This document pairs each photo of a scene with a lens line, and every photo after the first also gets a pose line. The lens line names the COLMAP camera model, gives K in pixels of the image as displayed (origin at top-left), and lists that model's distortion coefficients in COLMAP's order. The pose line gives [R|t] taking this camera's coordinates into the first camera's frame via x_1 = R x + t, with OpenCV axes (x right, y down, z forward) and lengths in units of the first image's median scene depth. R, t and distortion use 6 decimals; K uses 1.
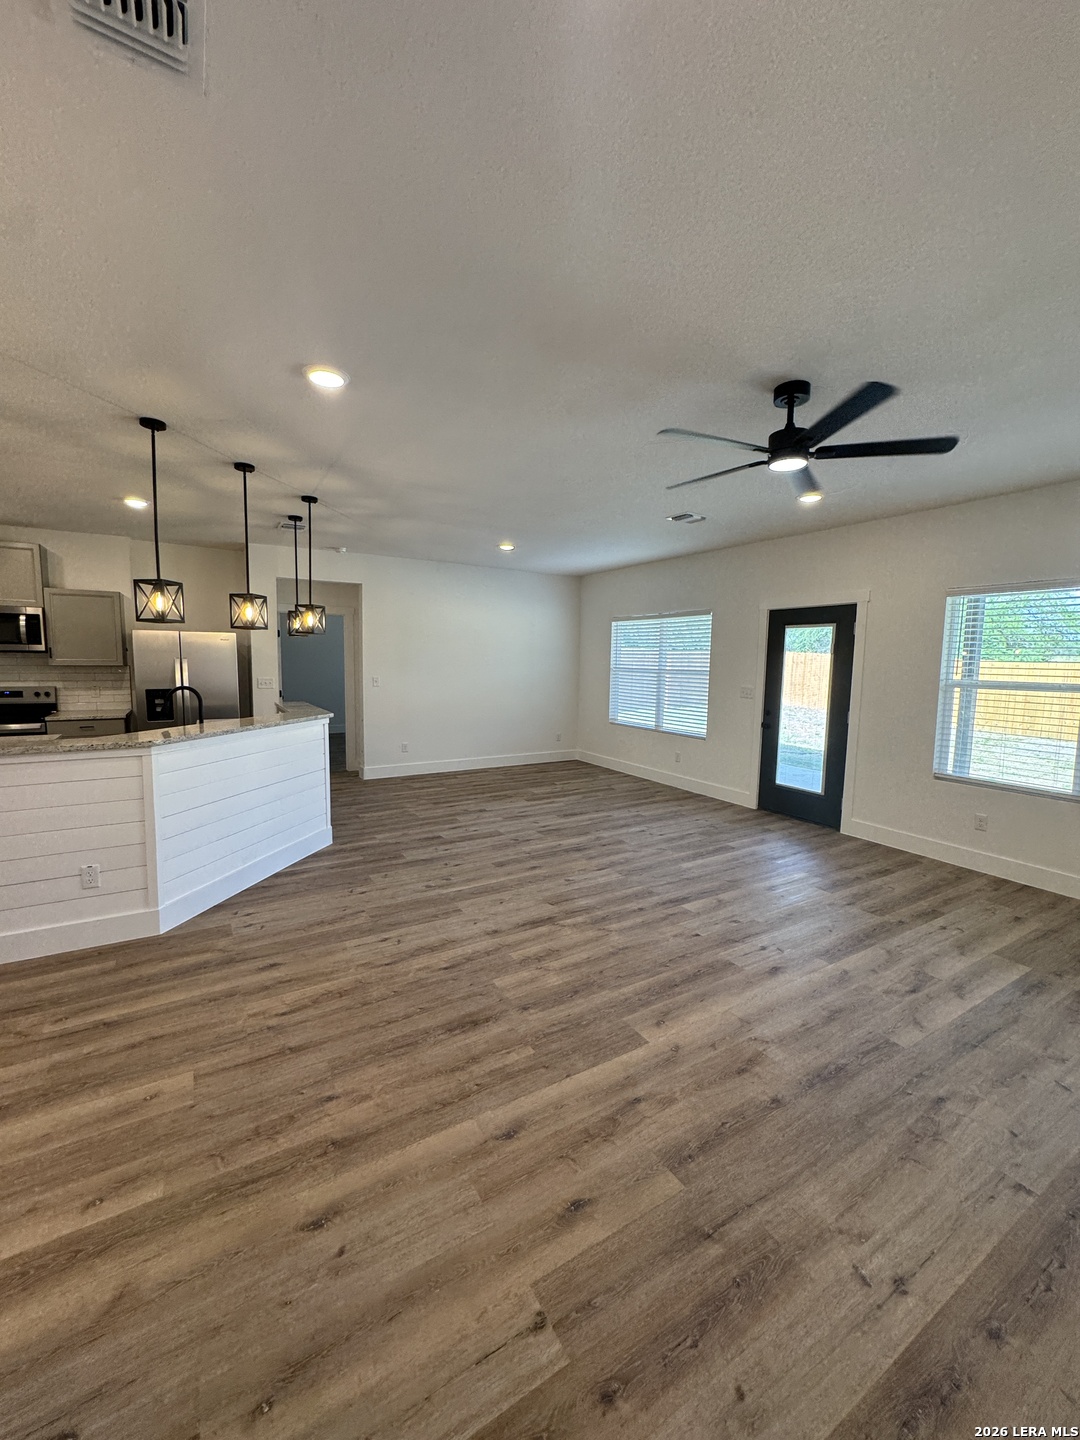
lens RADIAL K [[577.3, 0, 540.8], [0, 577.3, 719.3], [0, 0, 1]] dist [-0.003974, 0.000312]
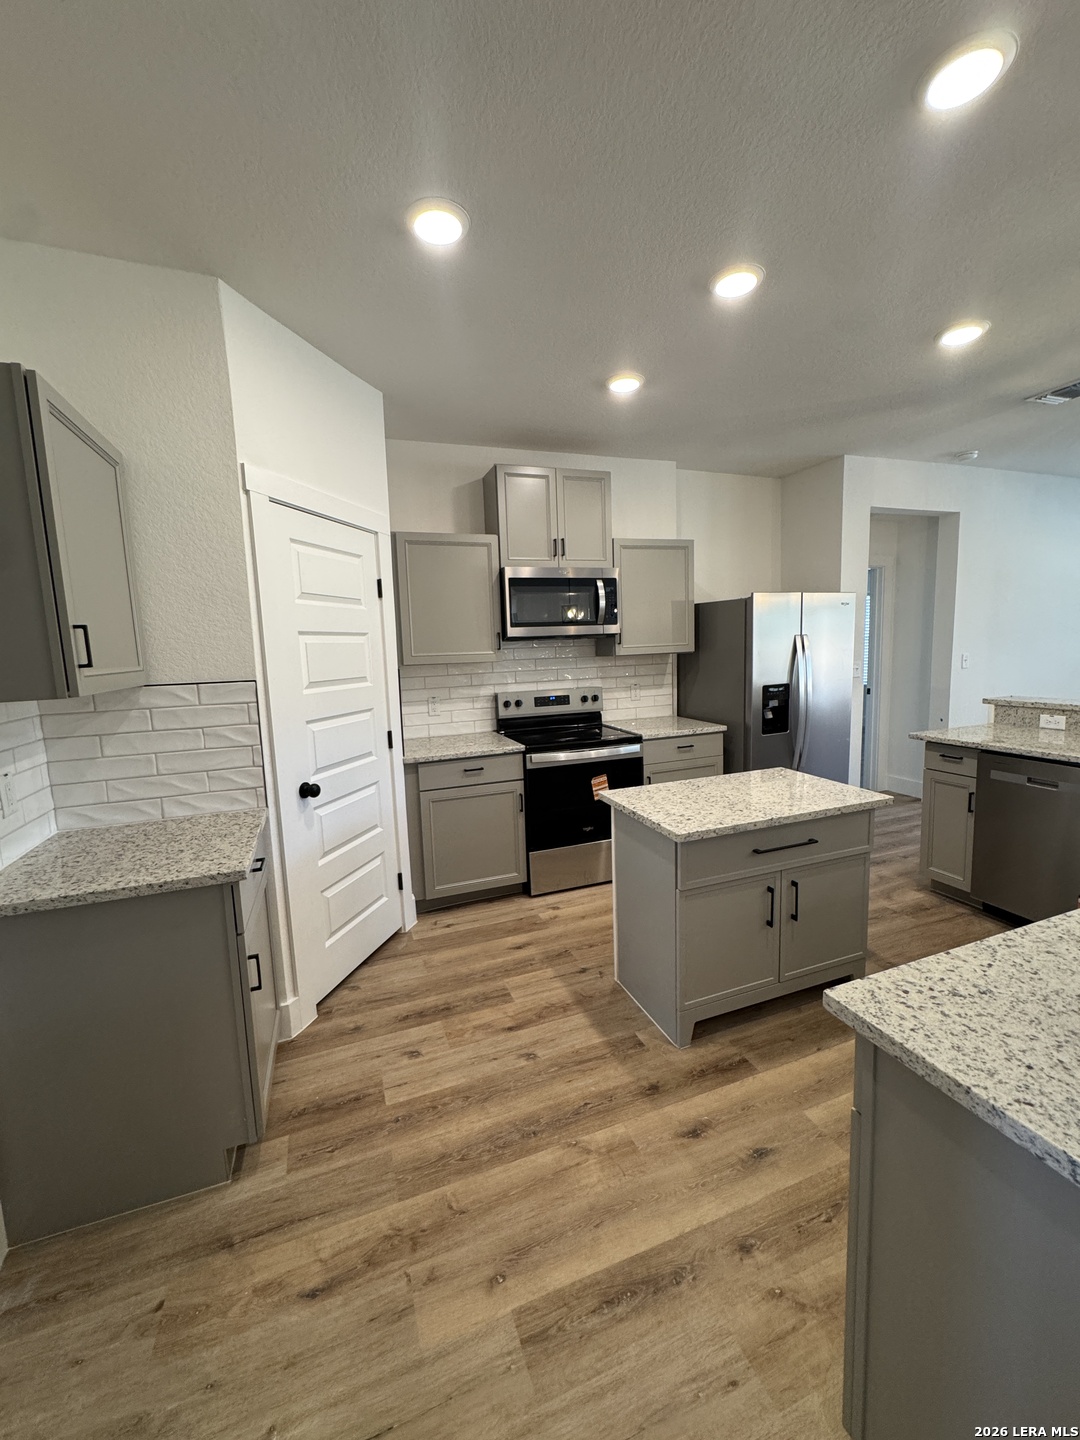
lens RADIAL K [[577.3, 0, 540.8], [0, 577.3, 719.3], [0, 0, 1]] dist [-0.003974, 0.000312]
pose [[0.981408, -0.028364, -0.189828, -1.116643], [0.033227, 0.999195, 0.022485, -0.051414], [0.189038, -0.028375, 0.981560, 0.442038]]
